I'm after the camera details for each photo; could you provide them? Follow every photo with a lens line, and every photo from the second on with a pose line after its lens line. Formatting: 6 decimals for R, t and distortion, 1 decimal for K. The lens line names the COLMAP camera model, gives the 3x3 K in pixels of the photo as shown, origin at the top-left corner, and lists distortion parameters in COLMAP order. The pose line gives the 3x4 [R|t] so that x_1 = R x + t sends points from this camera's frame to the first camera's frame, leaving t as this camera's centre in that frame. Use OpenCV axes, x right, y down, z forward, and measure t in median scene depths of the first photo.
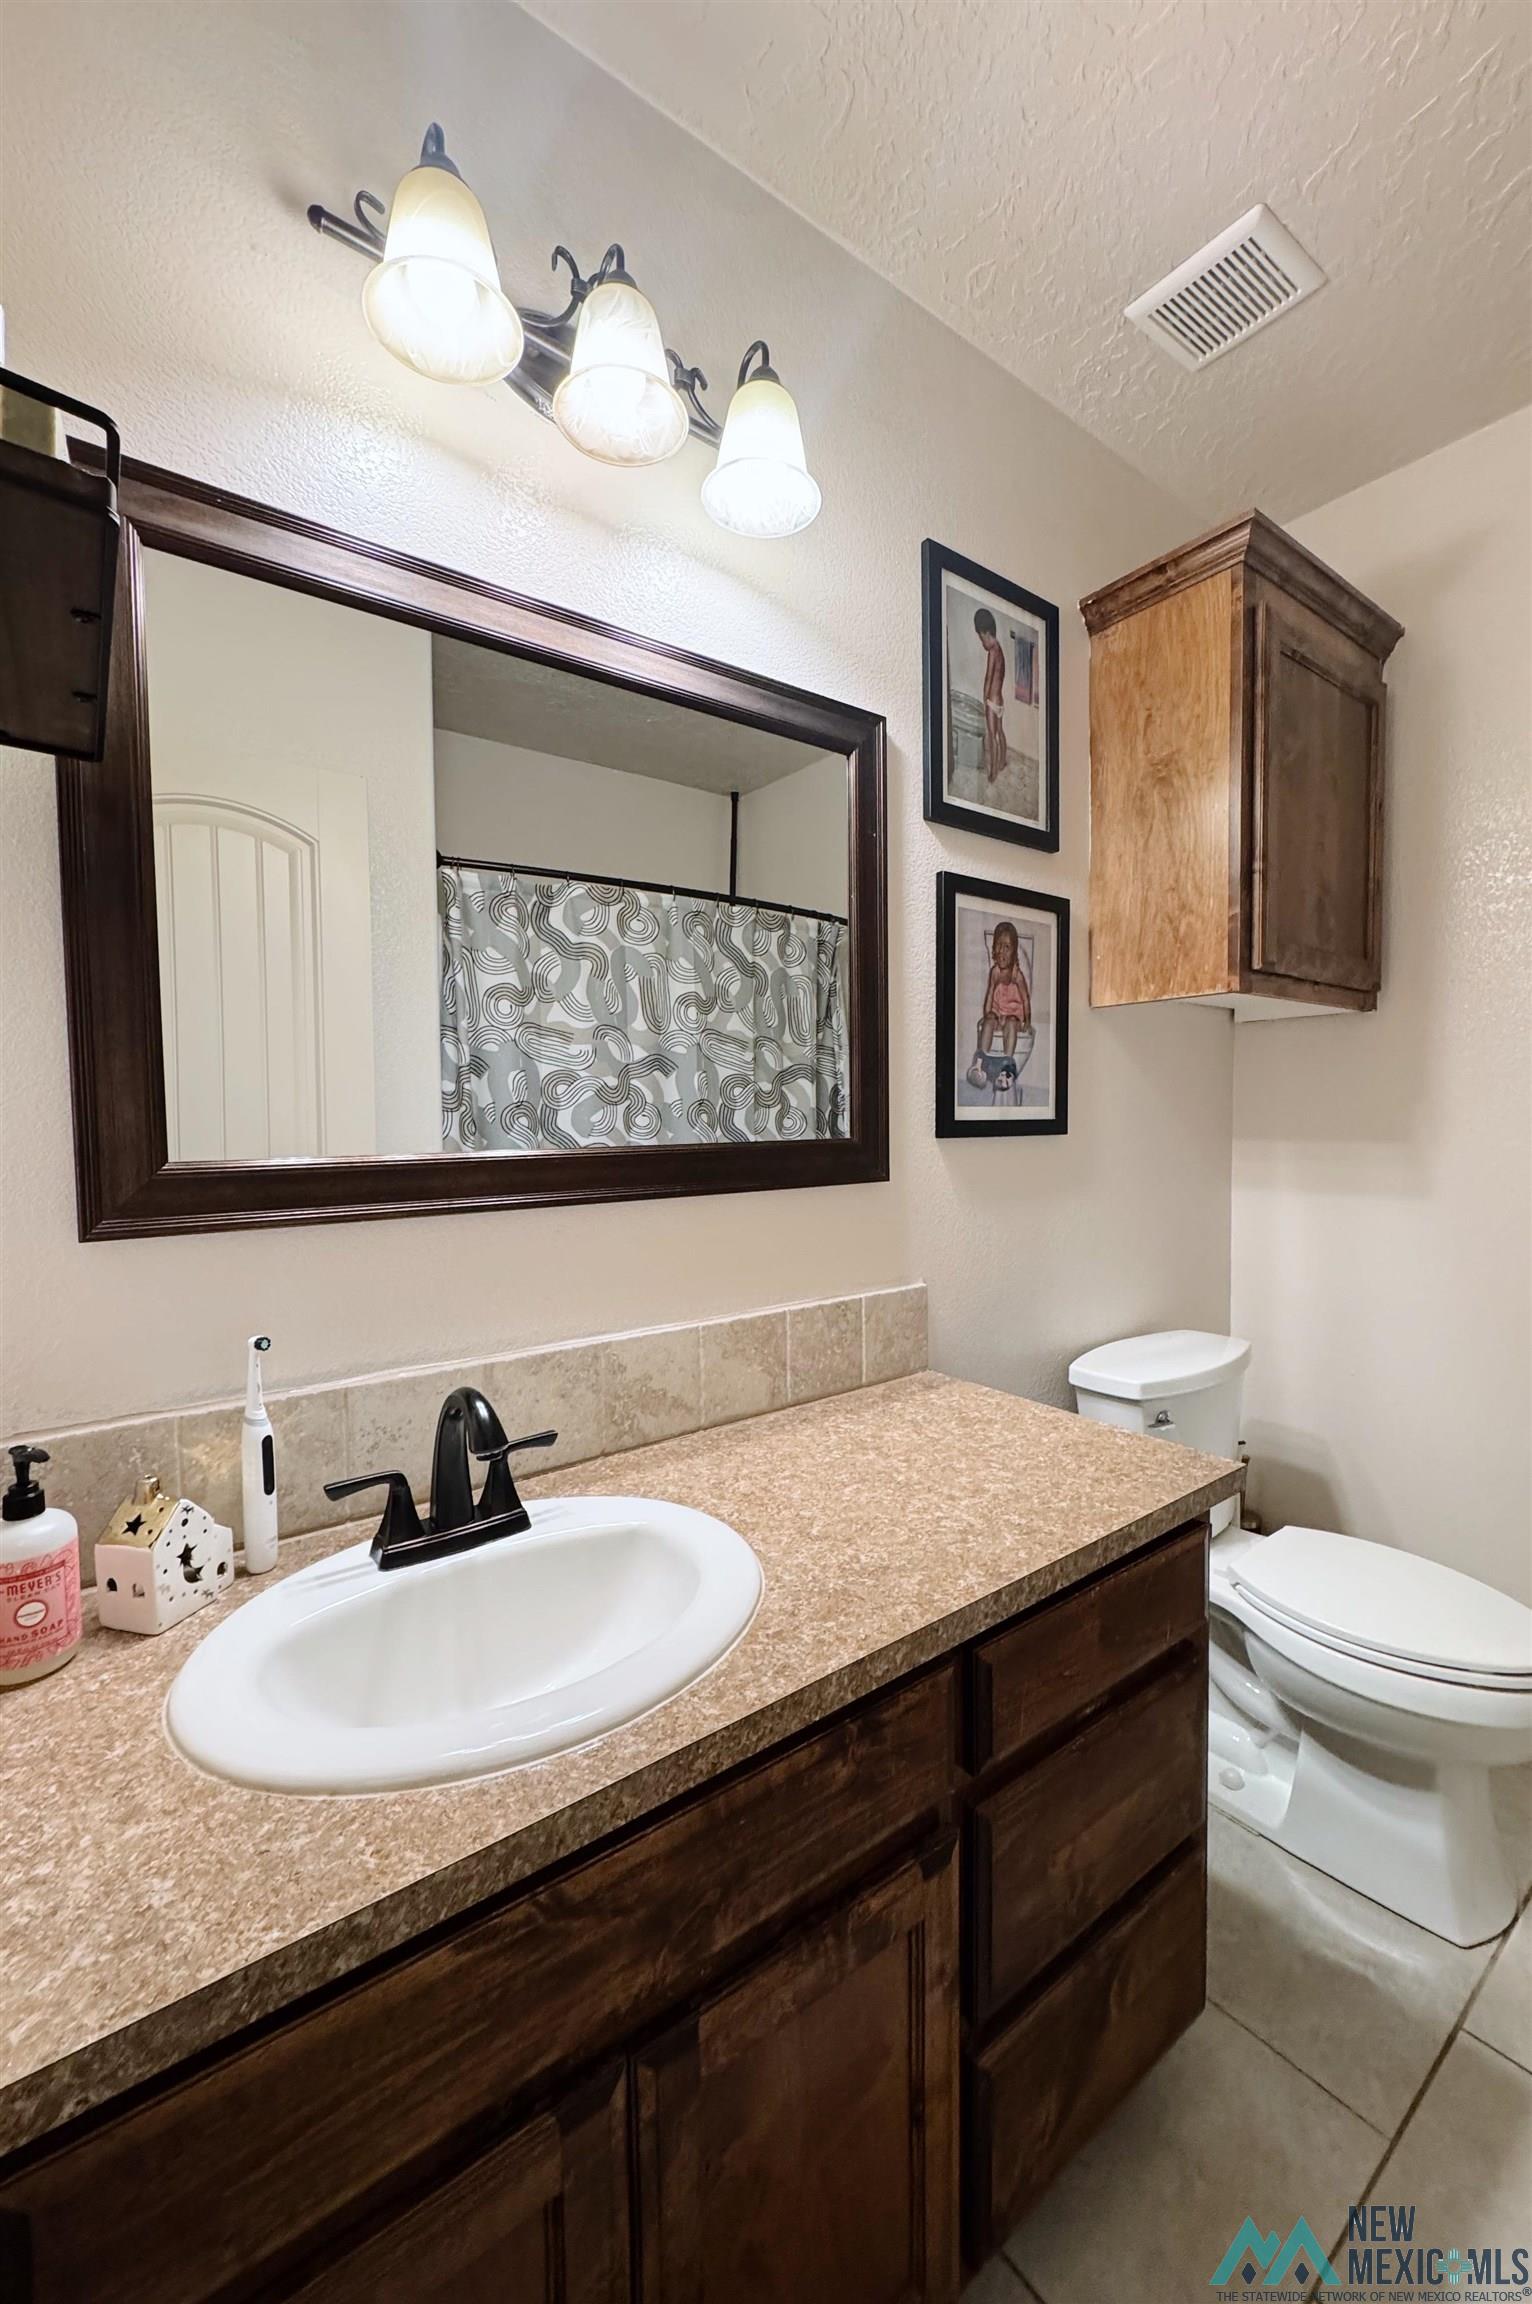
lens RADIAL K [[911.4, 0, 795.7], [0, 911.4, 1161.0], [0, 0, 1]] dist [-0.005469, 0.000560]
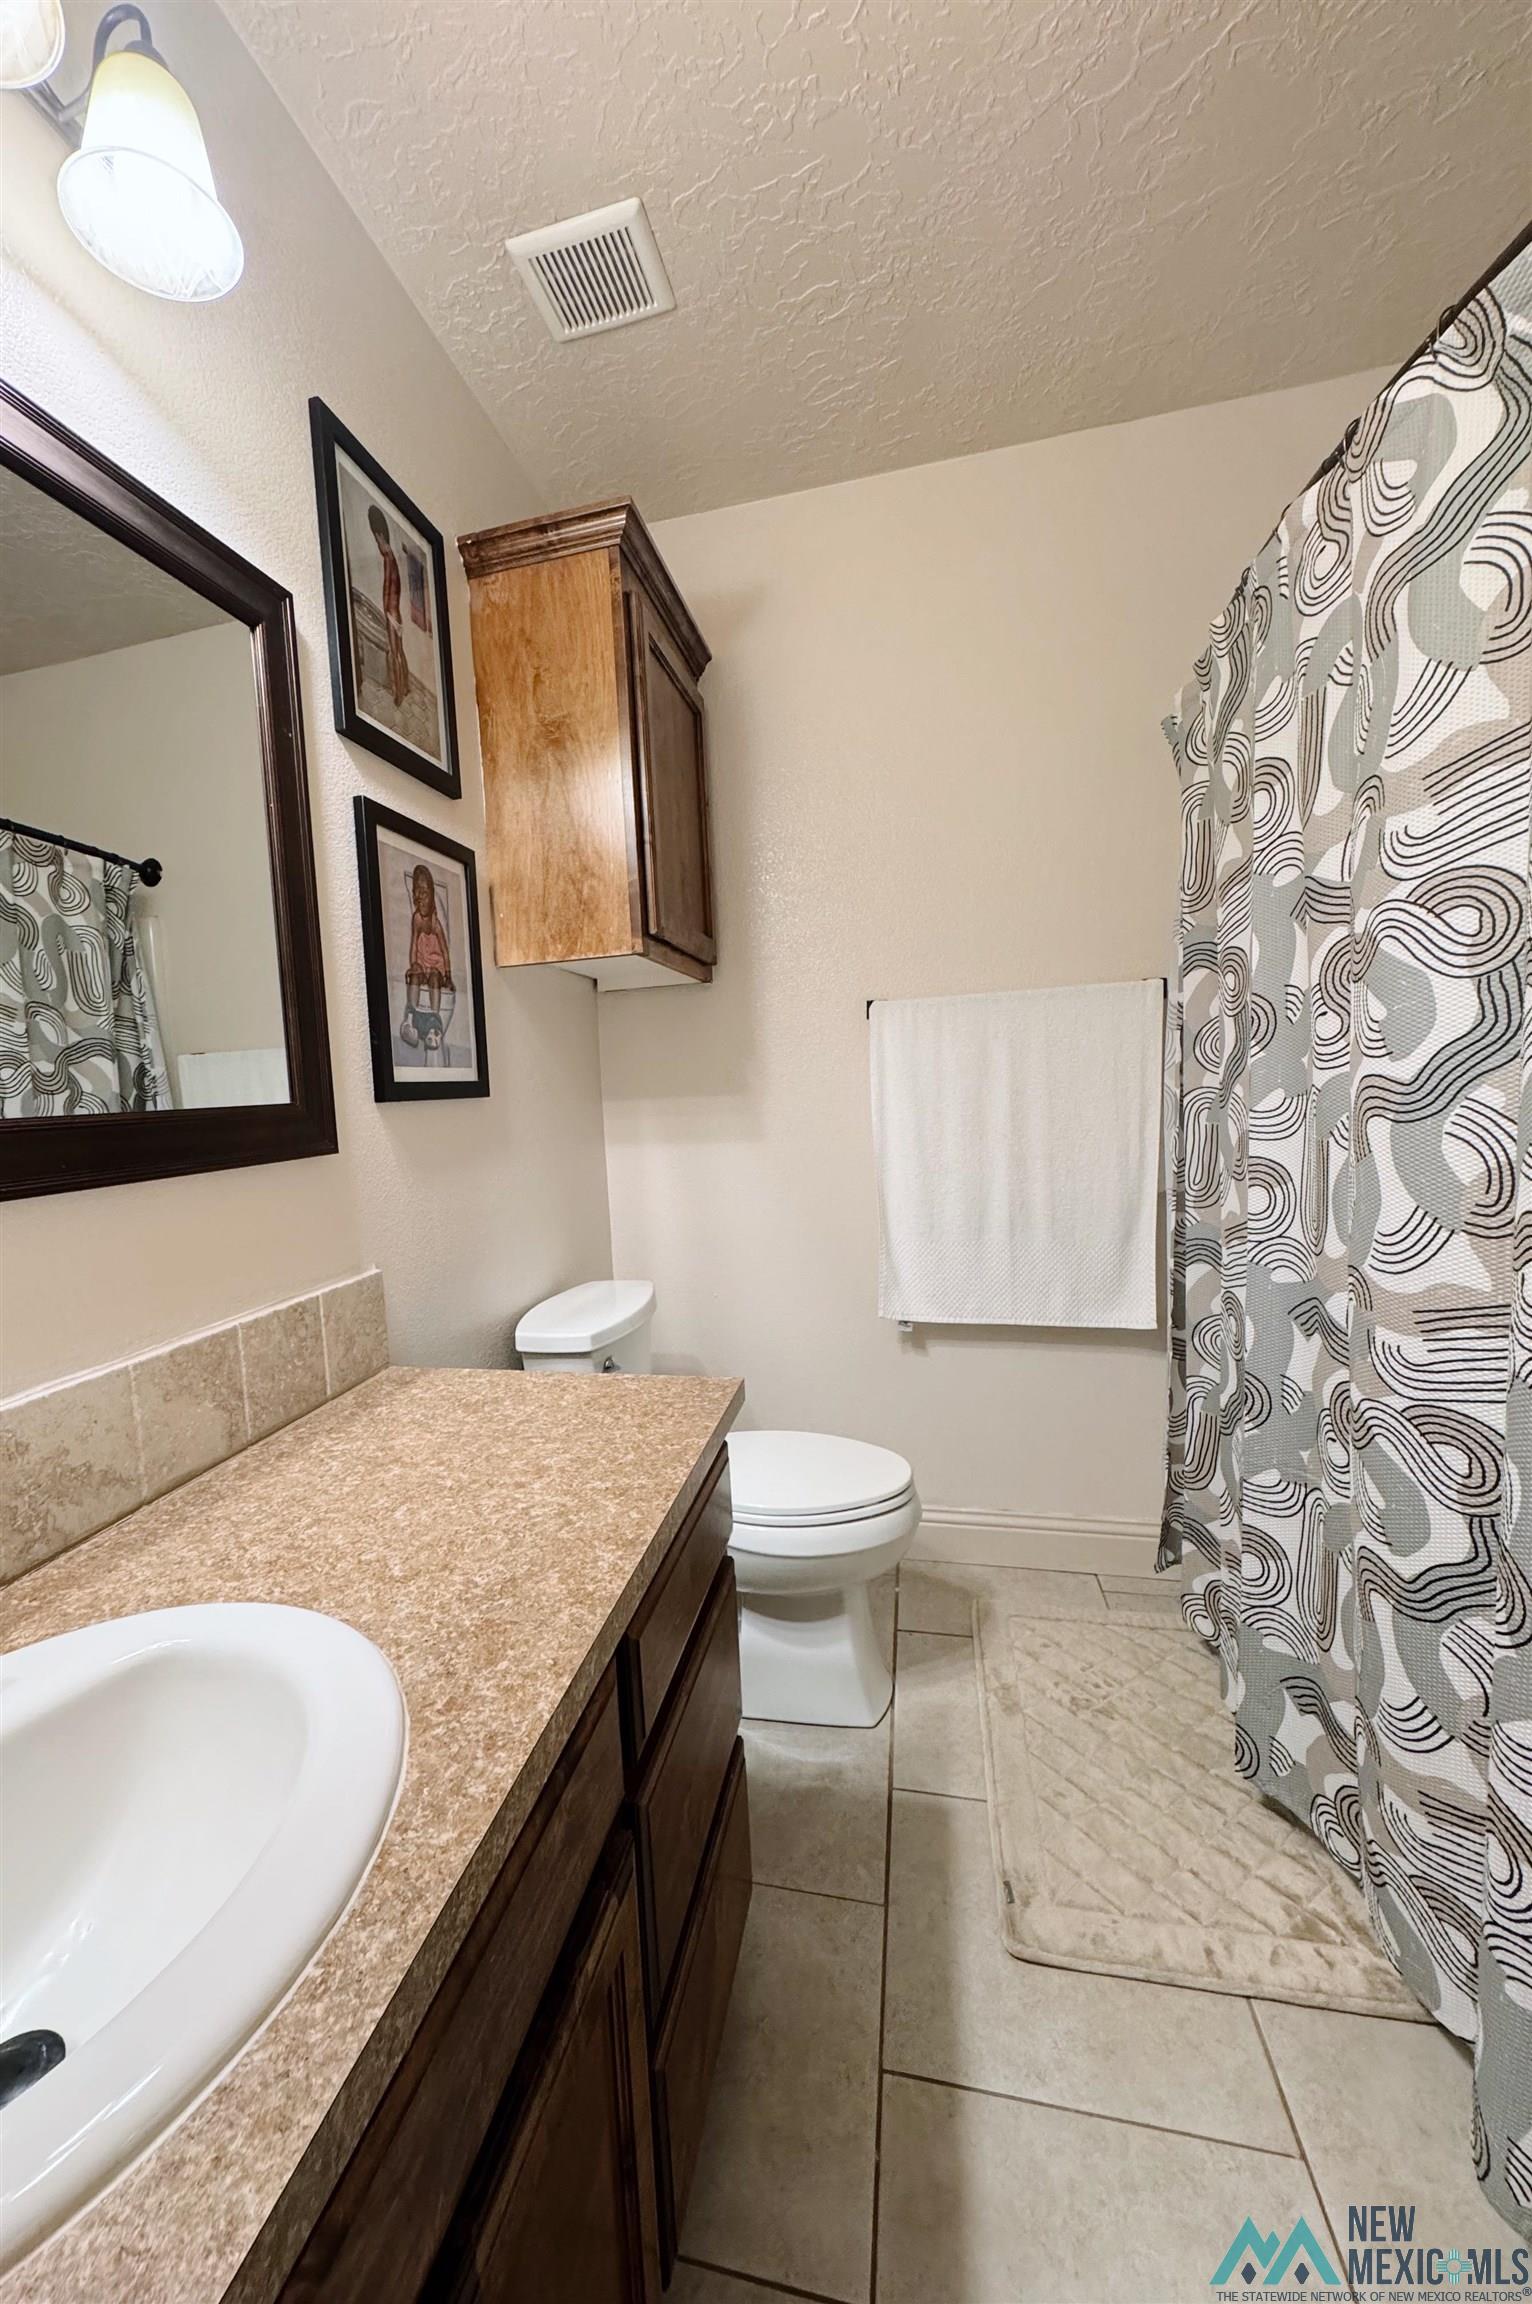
lens RADIAL K [[911.4, 0, 675.3], [0, 911.4, 1157.8], [0, 0, 1]] dist [-0.005469, 0.000560]
pose [[0.797072, -0.082119, 0.598275, -0.145443], [0.078522, 0.996394, 0.032151, 0.022310], [-0.598758, 0.021351, 0.800646, 0.126122]]
